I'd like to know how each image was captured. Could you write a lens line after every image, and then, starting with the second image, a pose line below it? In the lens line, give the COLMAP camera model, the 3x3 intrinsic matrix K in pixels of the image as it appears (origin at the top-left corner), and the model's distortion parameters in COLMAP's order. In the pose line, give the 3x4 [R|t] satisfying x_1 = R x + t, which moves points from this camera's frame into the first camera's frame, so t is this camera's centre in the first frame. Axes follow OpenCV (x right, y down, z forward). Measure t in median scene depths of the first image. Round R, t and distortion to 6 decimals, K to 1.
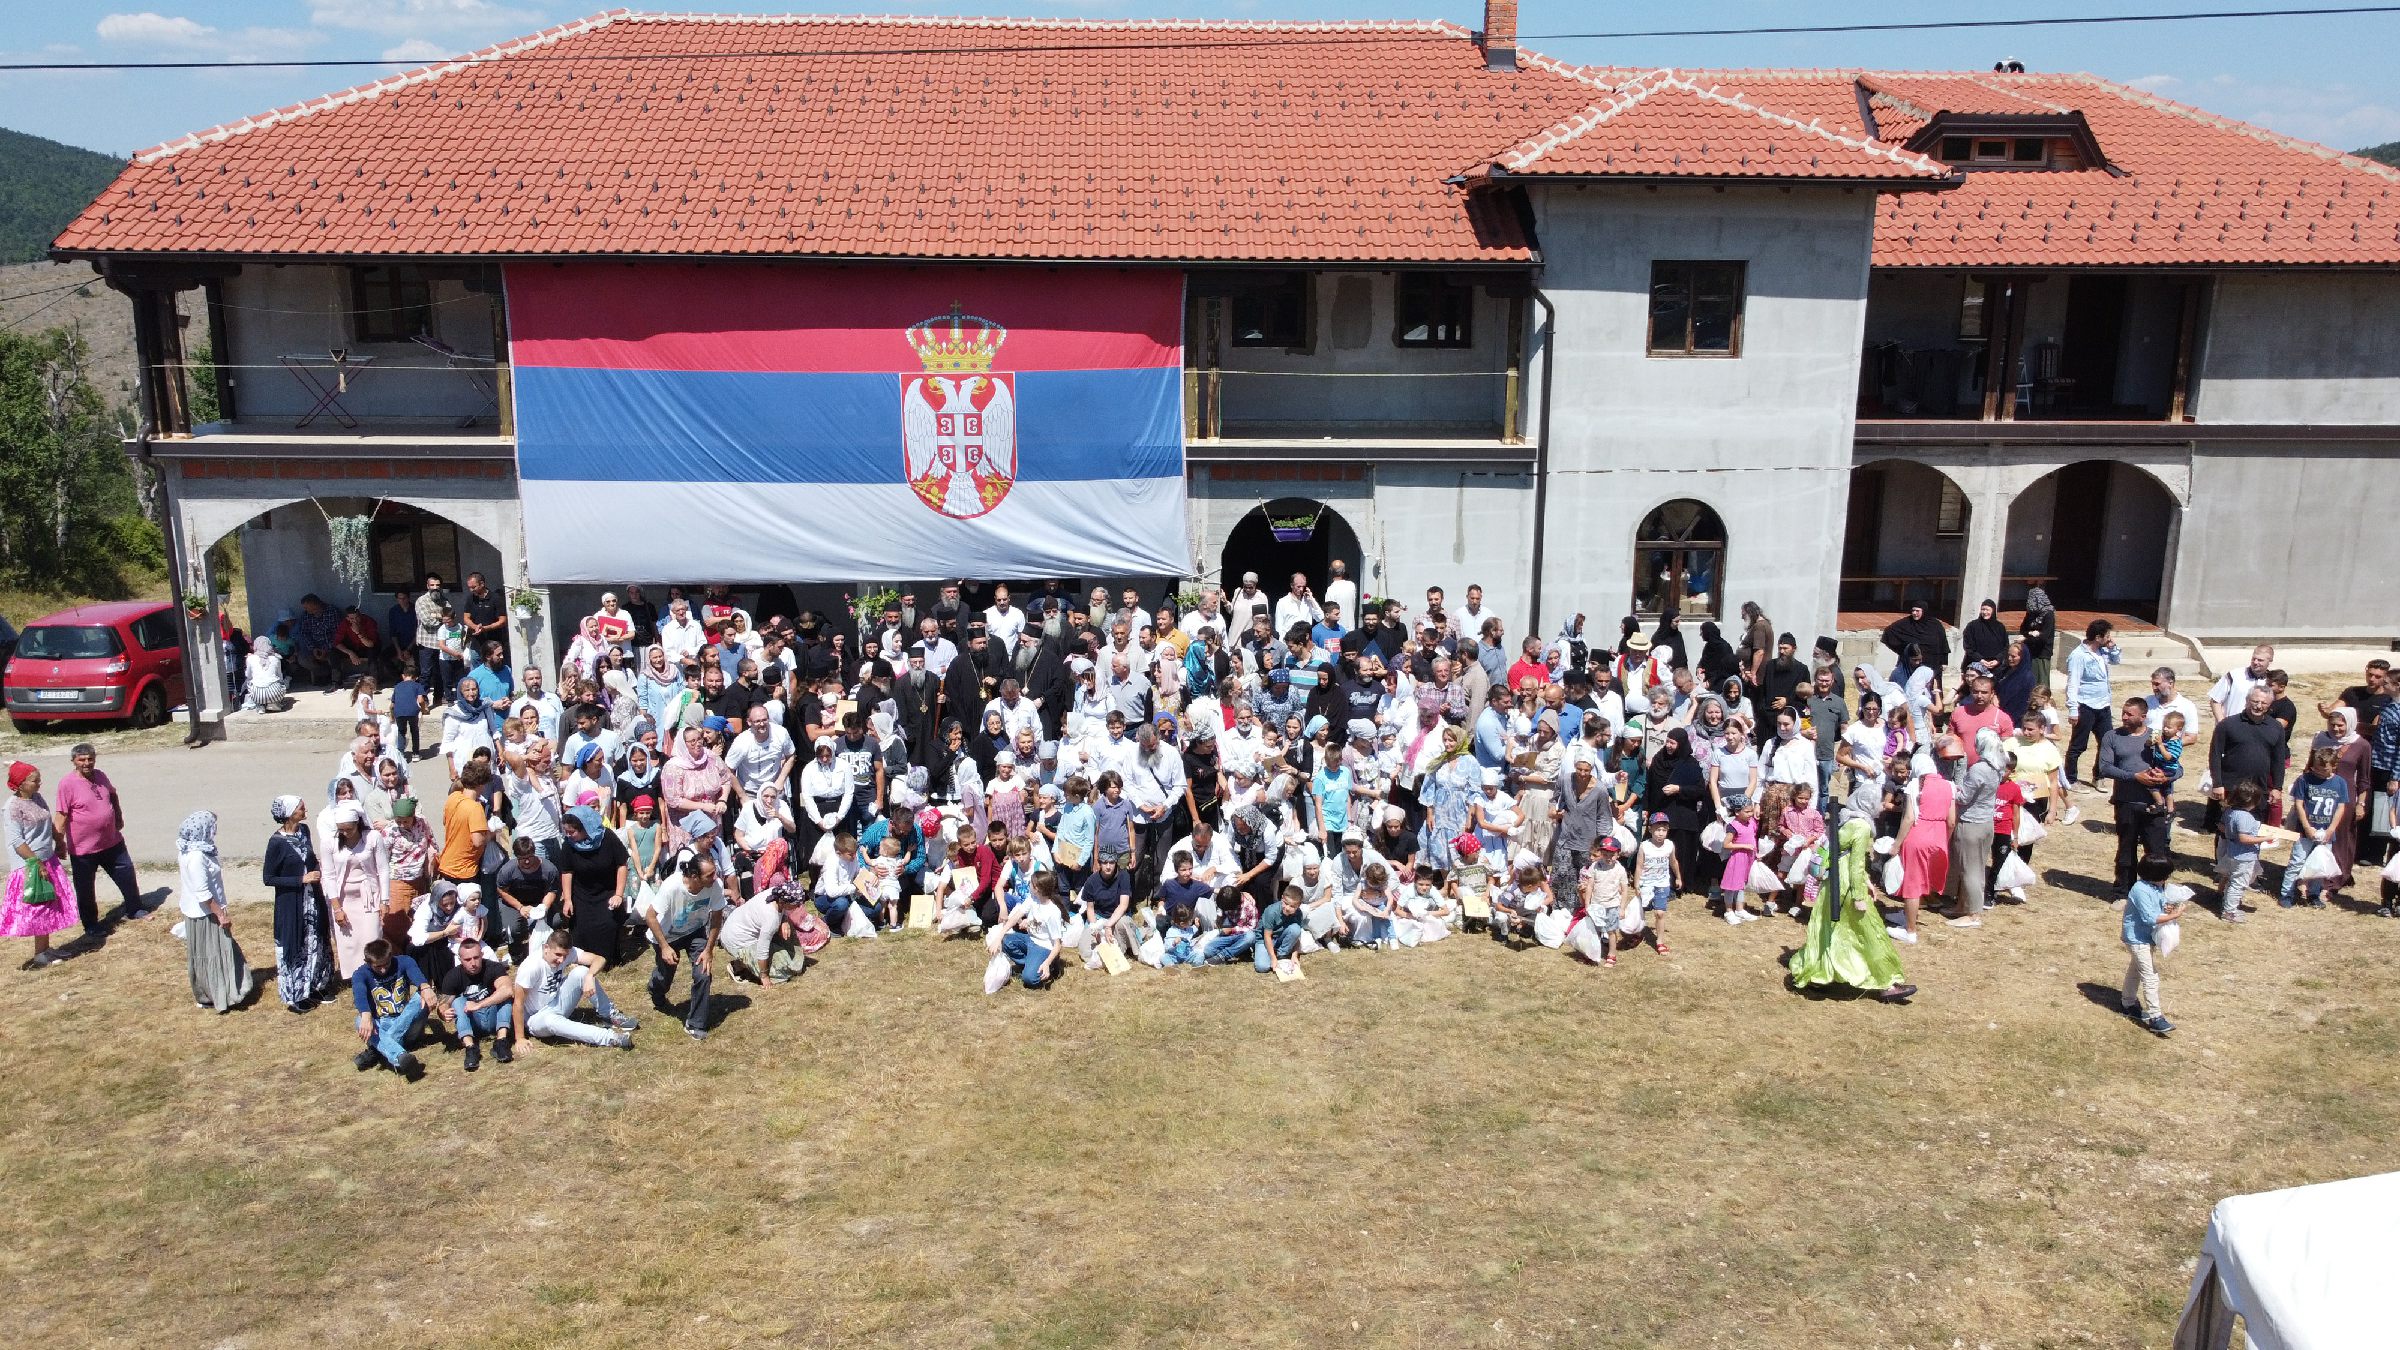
lens RADIAL K [[1826.6, 0, 1197.4], [0, 1826.6, 679.3], [0, 0, 1]] dist [0.001777, -0.006108]
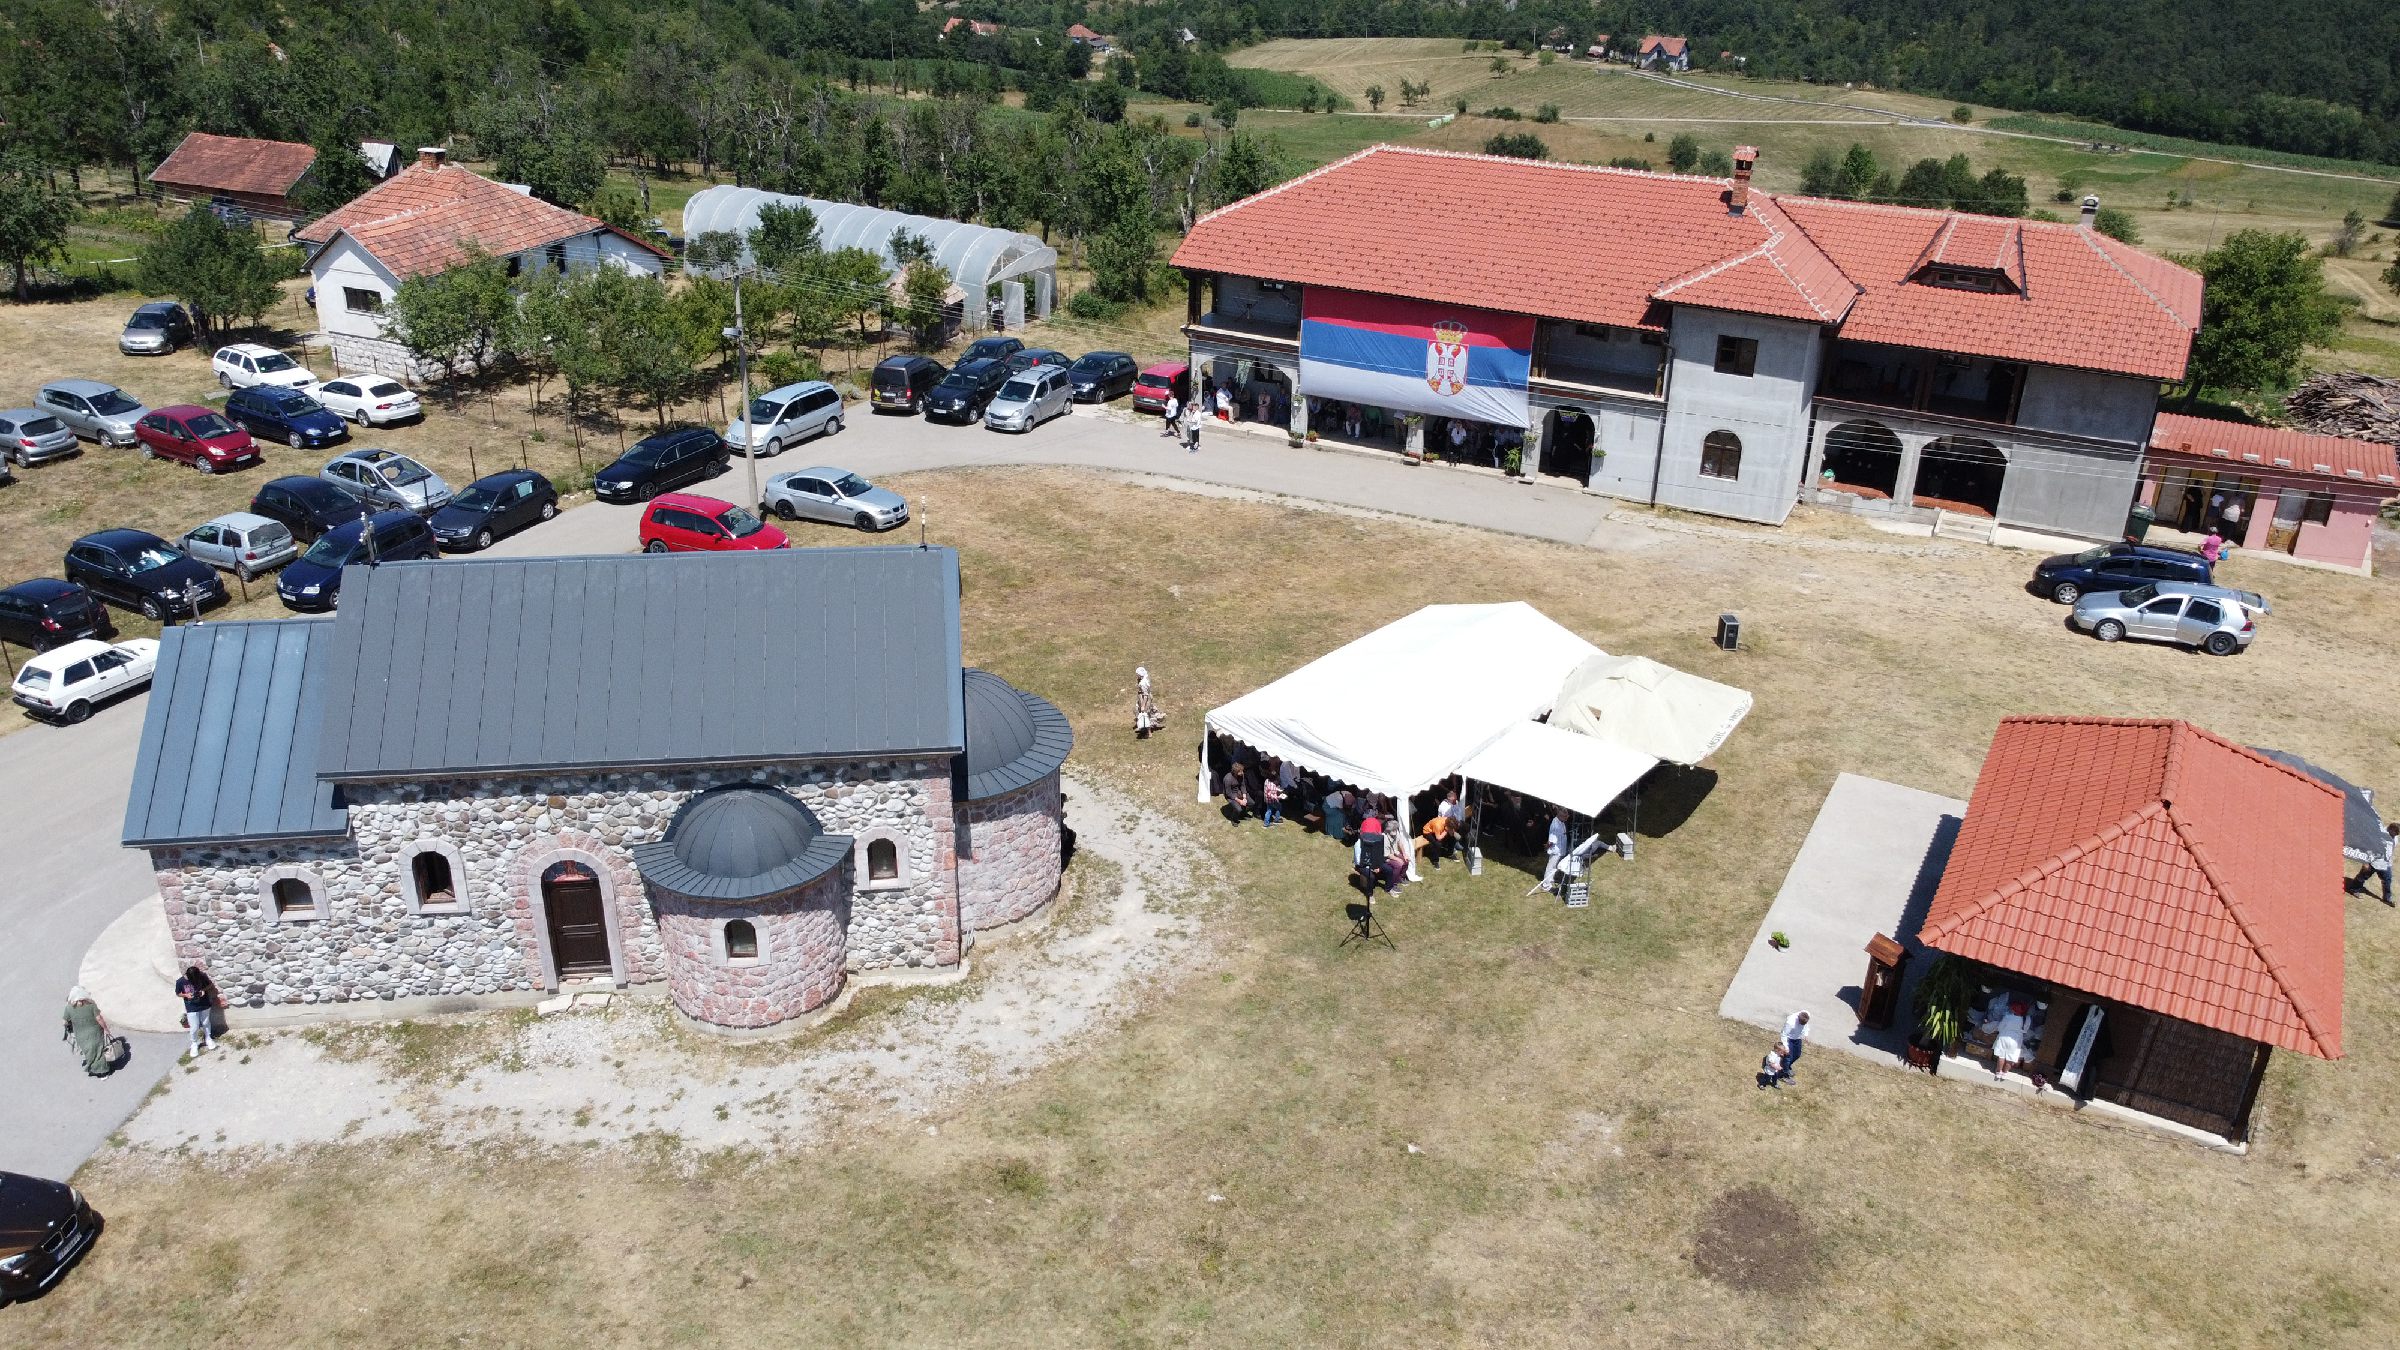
lens RADIAL K [[1826.6, 0, 1187.0], [0, 1826.6, 667.3], [0, 0, 1]] dist [0.001777, -0.006108]
pose [[0.861151, 0.226036, -0.455331, 0.859445], [-0.126831, 0.962914, 0.238141, -0.294480], [0.492273, -0.147326, 0.857883, -1.558120]]
